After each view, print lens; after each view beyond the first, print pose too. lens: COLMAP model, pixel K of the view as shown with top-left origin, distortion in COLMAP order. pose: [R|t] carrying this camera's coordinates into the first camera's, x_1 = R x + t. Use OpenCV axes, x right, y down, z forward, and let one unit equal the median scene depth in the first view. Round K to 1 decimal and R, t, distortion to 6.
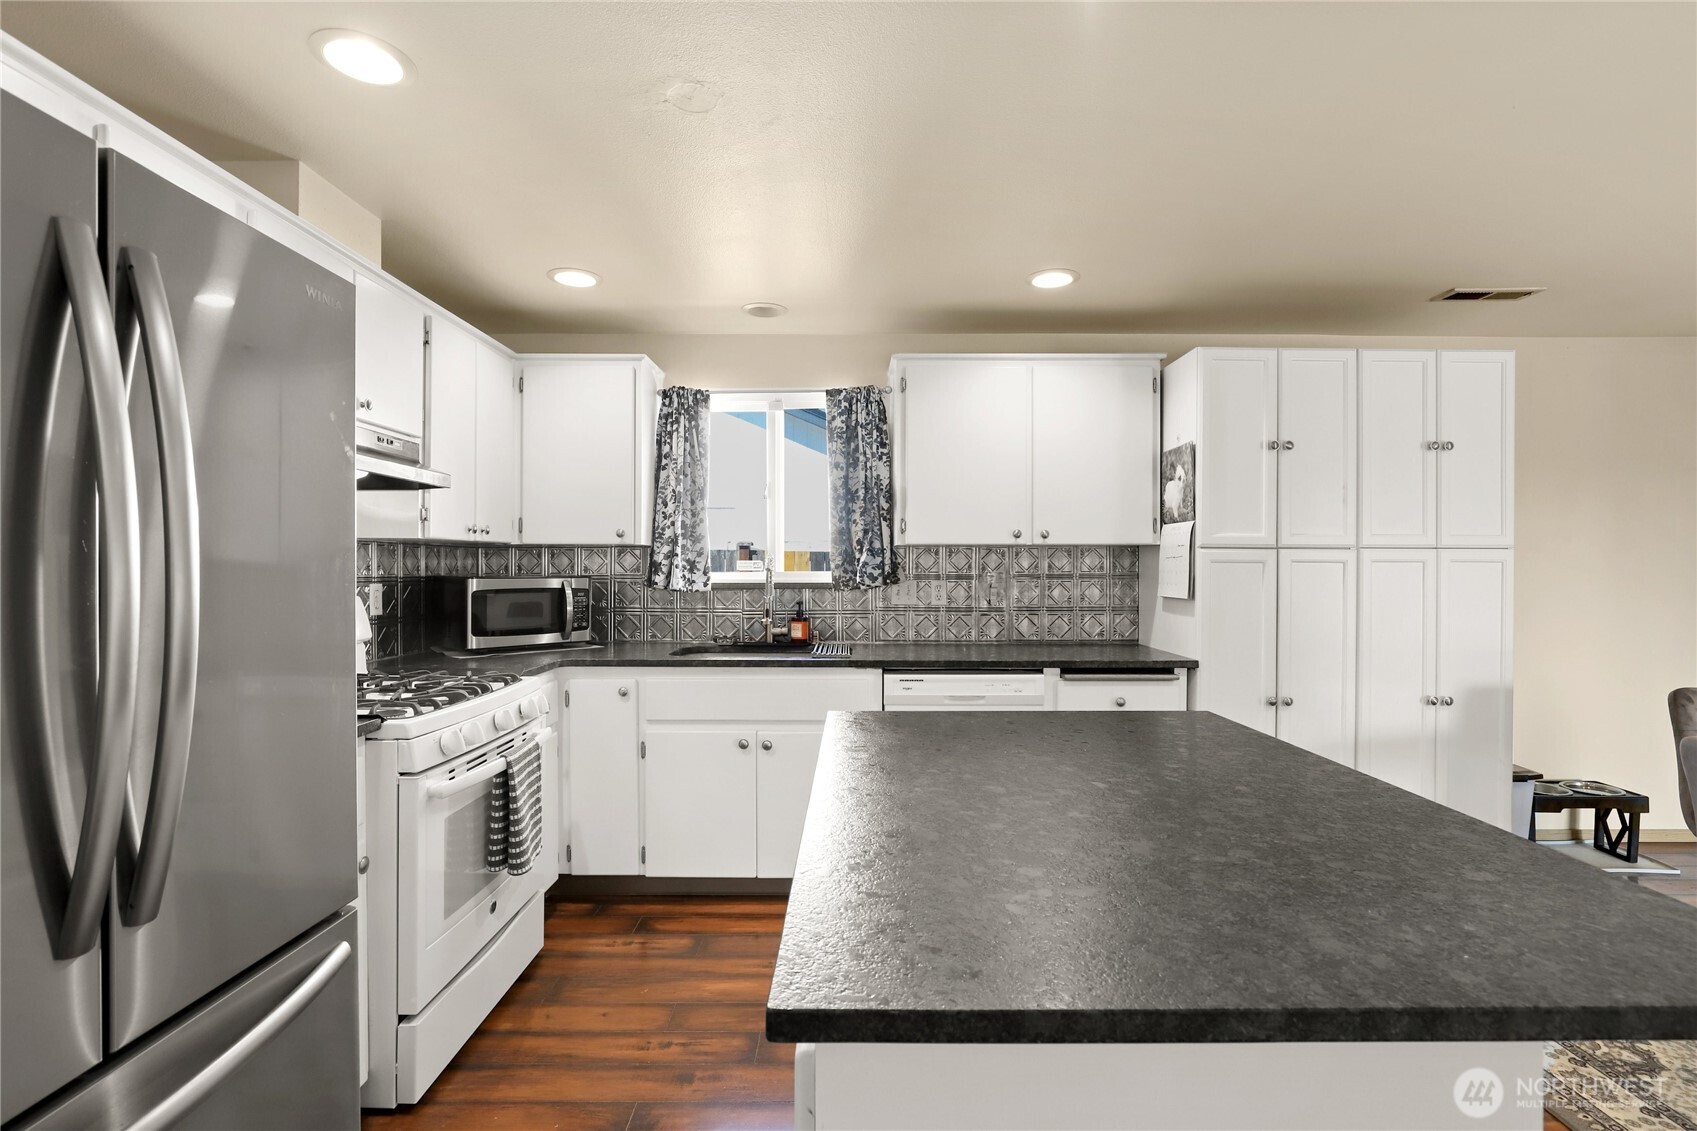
lens RADIAL K [[781.1, 0, 851.2], [0, 781.1, 567.5], [0, 0, 1]] dist [-0.019195, 0.004693]
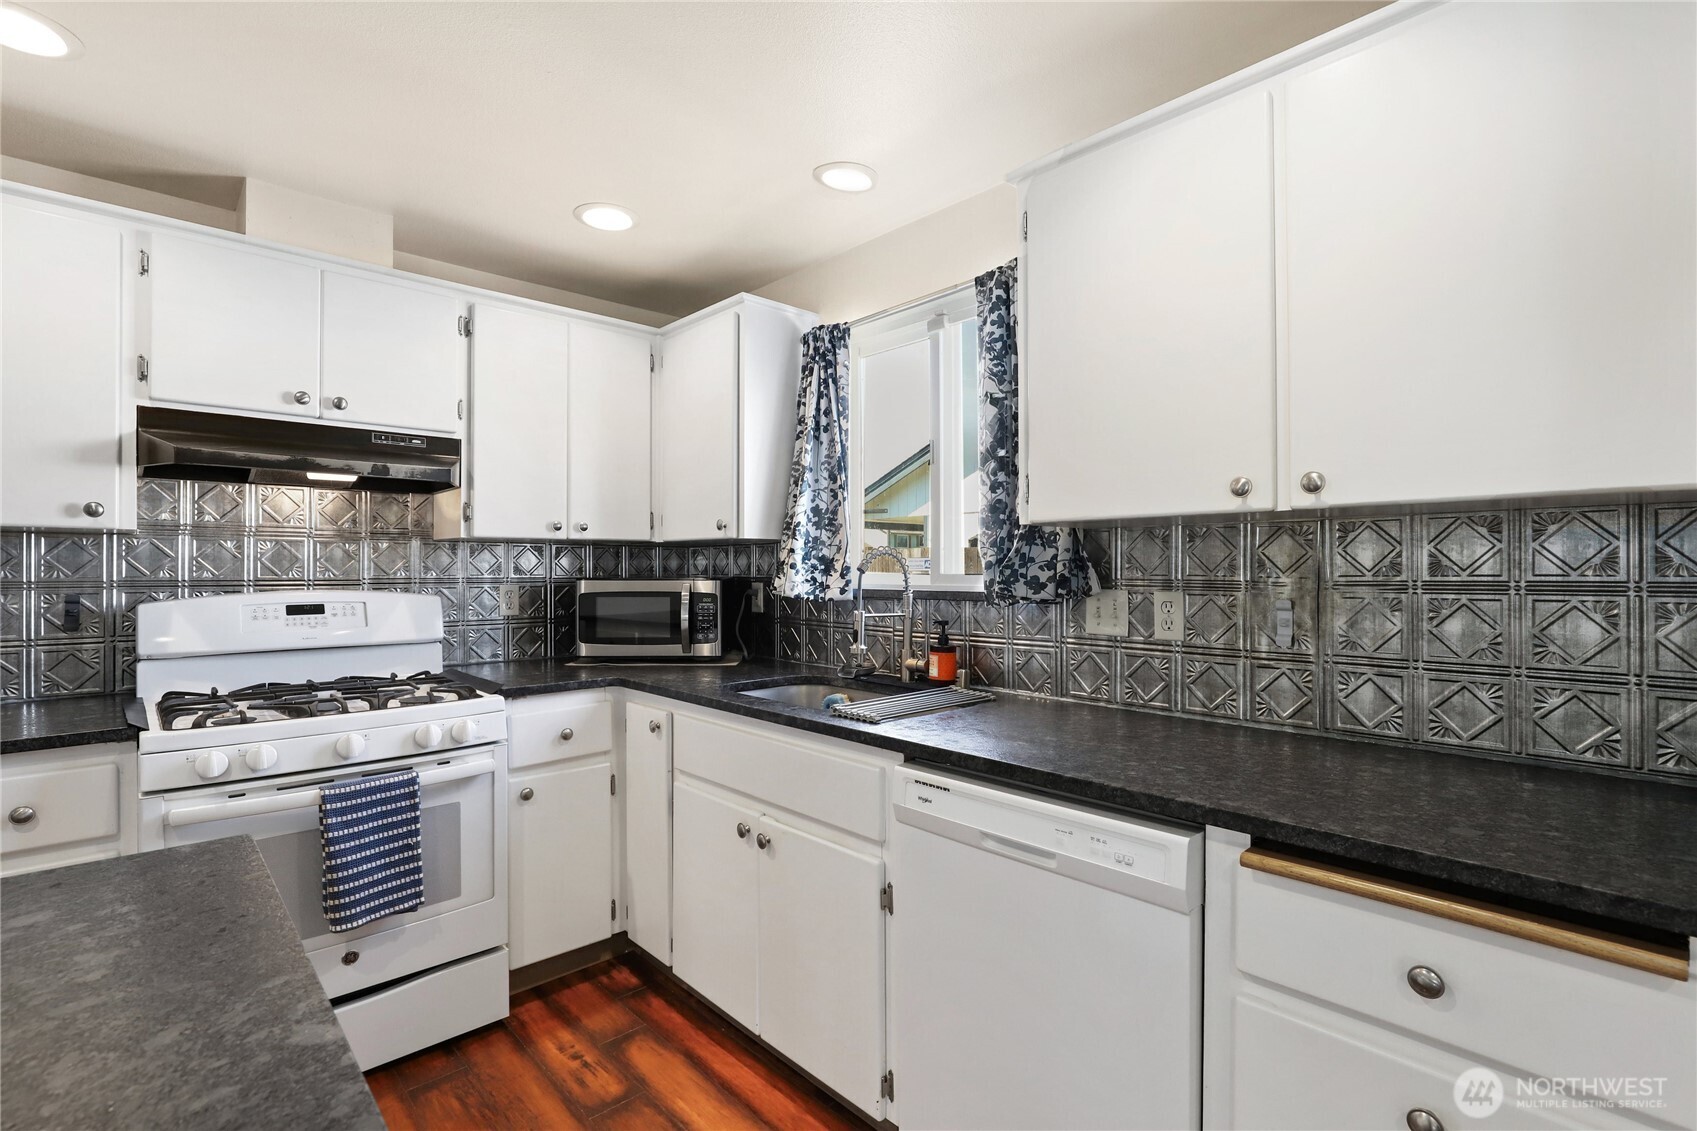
lens RADIAL K [[781.1, 0, 851.2], [0, 781.1, 567.5], [0, 0, 1]] dist [-0.019195, 0.004693]
pose [[0.687864, -0.002540, -0.725835, 0.346743], [0.001092, 0.999996, -0.002465, 0.001897], [0.725839, 0.000903, 0.687864, 0.510393]]
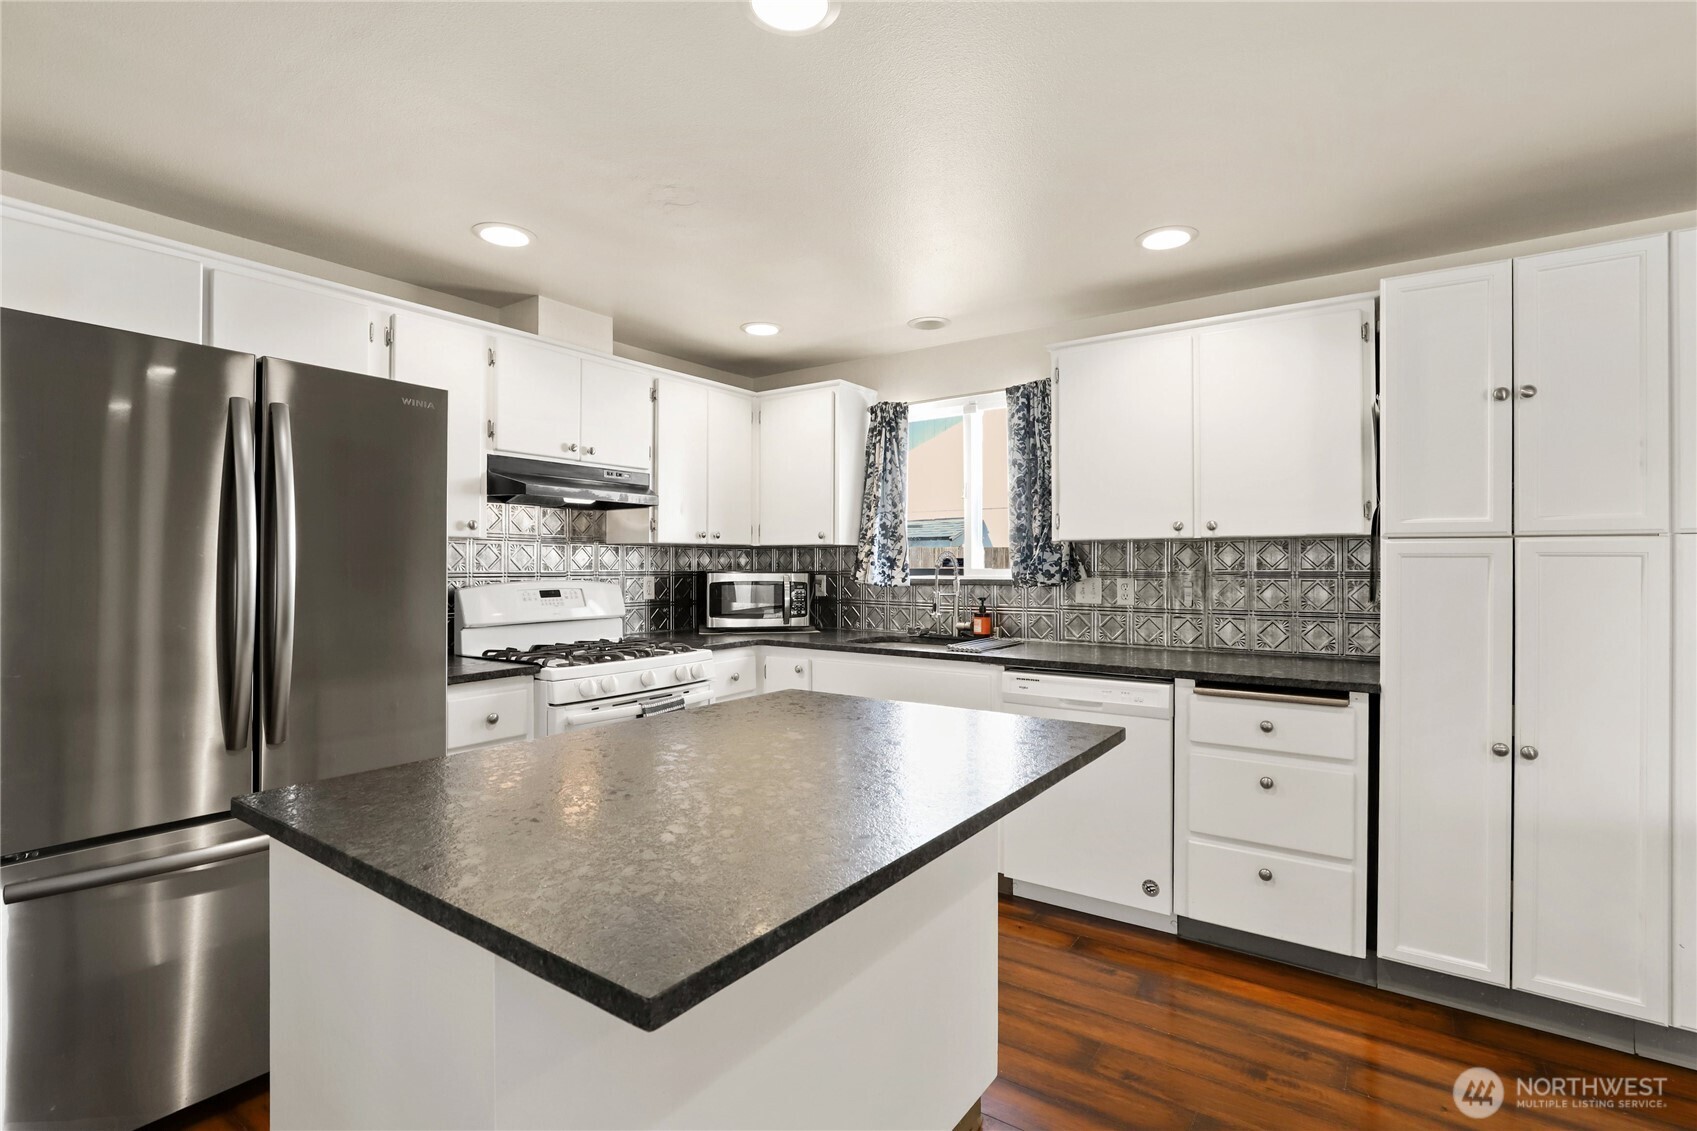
lens RADIAL K [[781.1, 0, 851.2], [0, 781.1, 567.5], [0, 0, 1]] dist [-0.019195, 0.004693]
pose [[0.821658, 0.001613, -0.569978, 0.379789], [-0.000438, 0.999997, 0.002199, 0.001869], [0.569980, -0.001558, 0.821657, 0.057933]]
